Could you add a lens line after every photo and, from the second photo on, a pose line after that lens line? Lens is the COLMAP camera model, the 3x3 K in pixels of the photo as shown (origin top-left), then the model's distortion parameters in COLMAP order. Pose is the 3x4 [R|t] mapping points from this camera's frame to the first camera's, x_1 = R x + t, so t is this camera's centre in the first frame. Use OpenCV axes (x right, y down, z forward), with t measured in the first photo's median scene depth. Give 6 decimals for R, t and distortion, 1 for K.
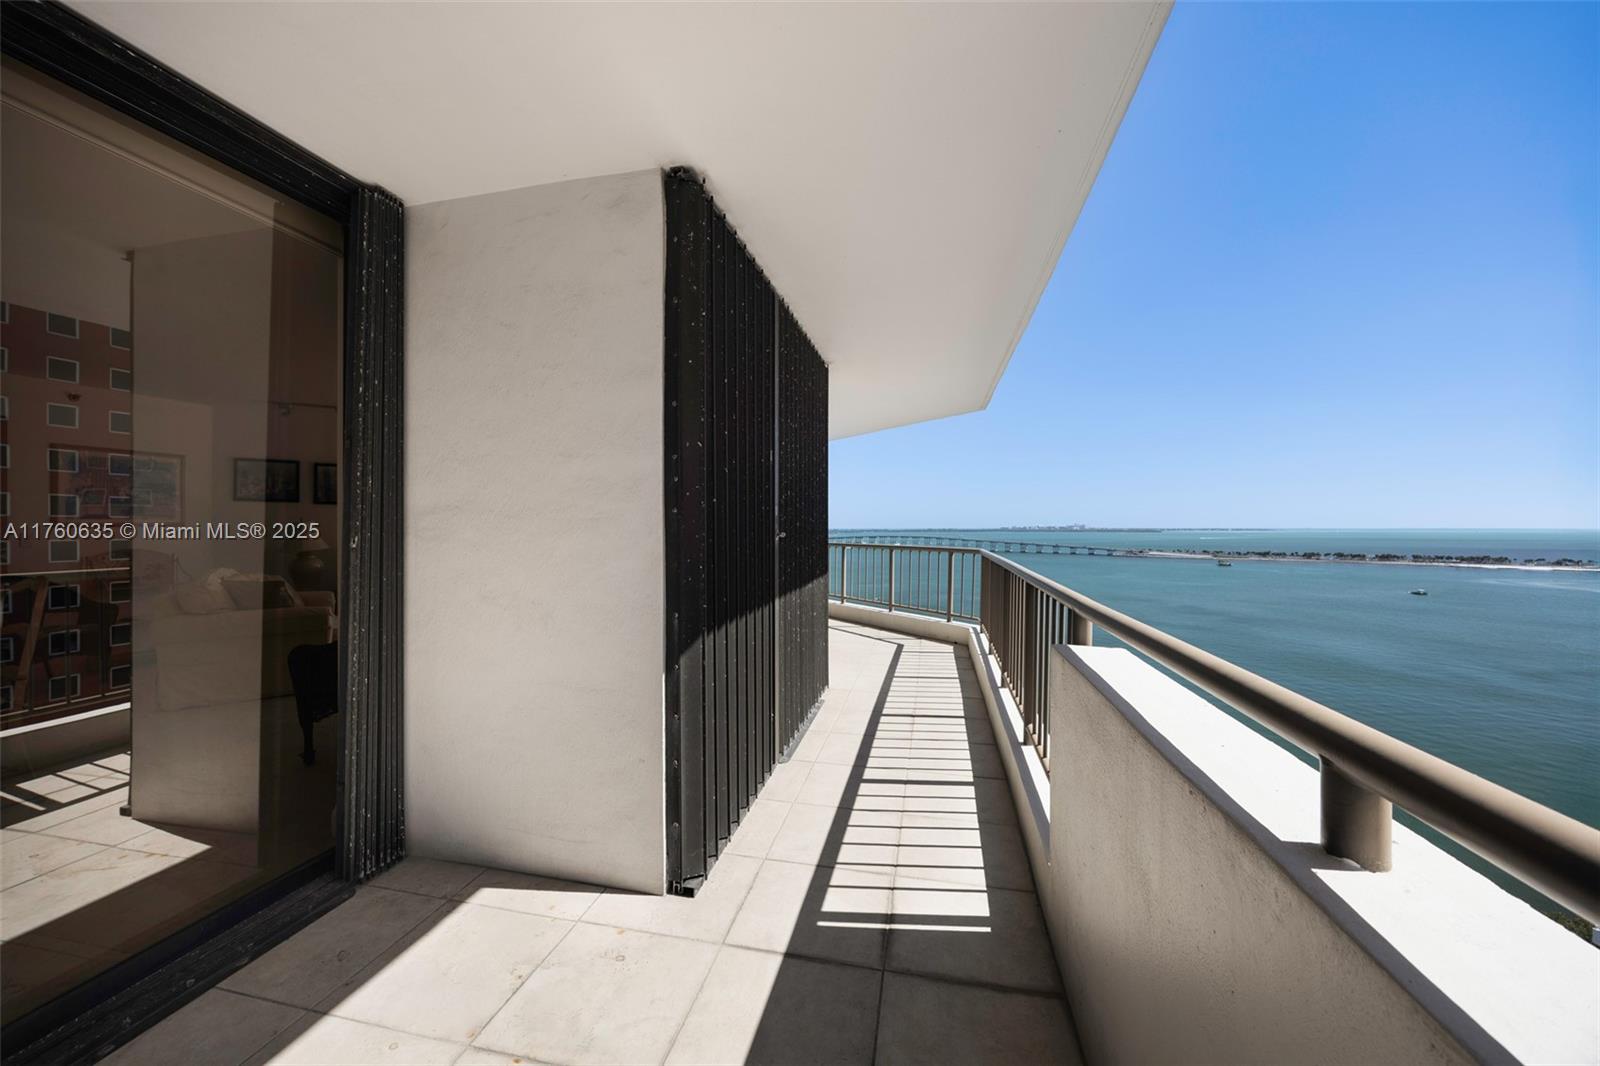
lens RADIAL K [[631.3, 0, 797.0], [0, 631.3, 521.3], [0, 0, 1]] dist [-0.000970, -0.000038]
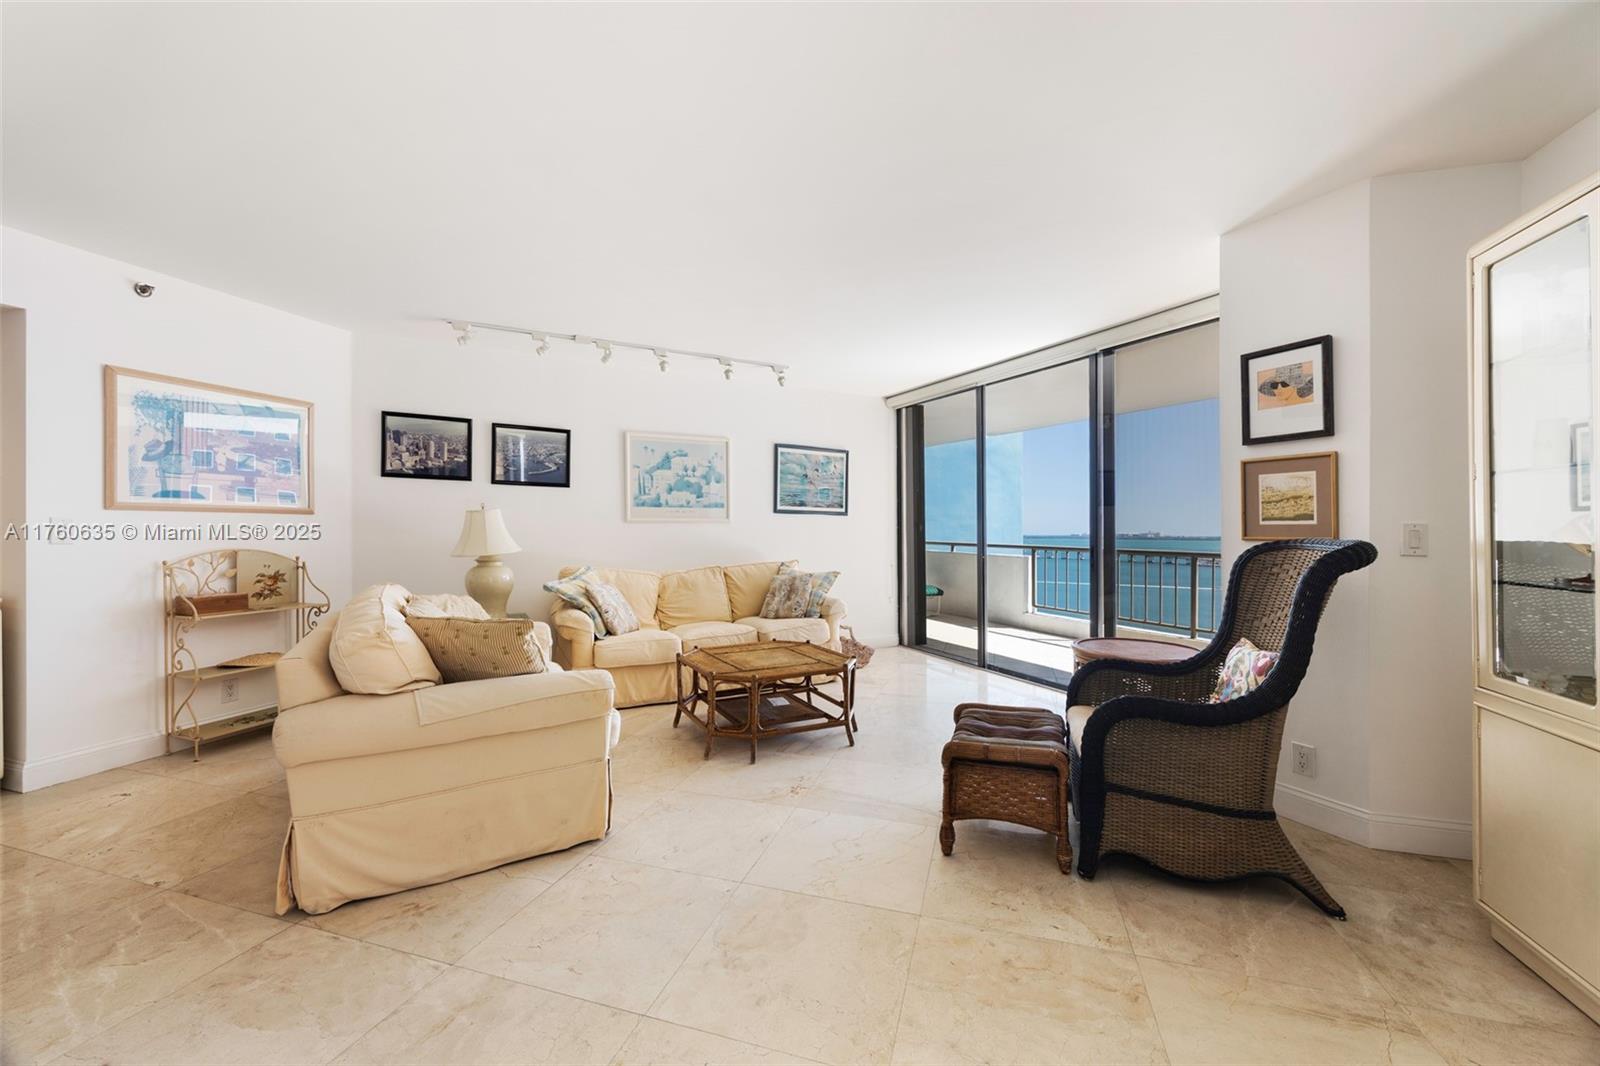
lens RADIAL K [[631.3, 0, 812.2], [0, 631.3, 531.2], [0, 0, 1]] dist [-0.000970, -0.000038]
pose [[0.997393, 0.008527, -0.071657, -0.398458], [-0.007984, 0.999937, 0.007868, 0.015135], [0.071719, -0.007276, 0.997398, 0.377254]]
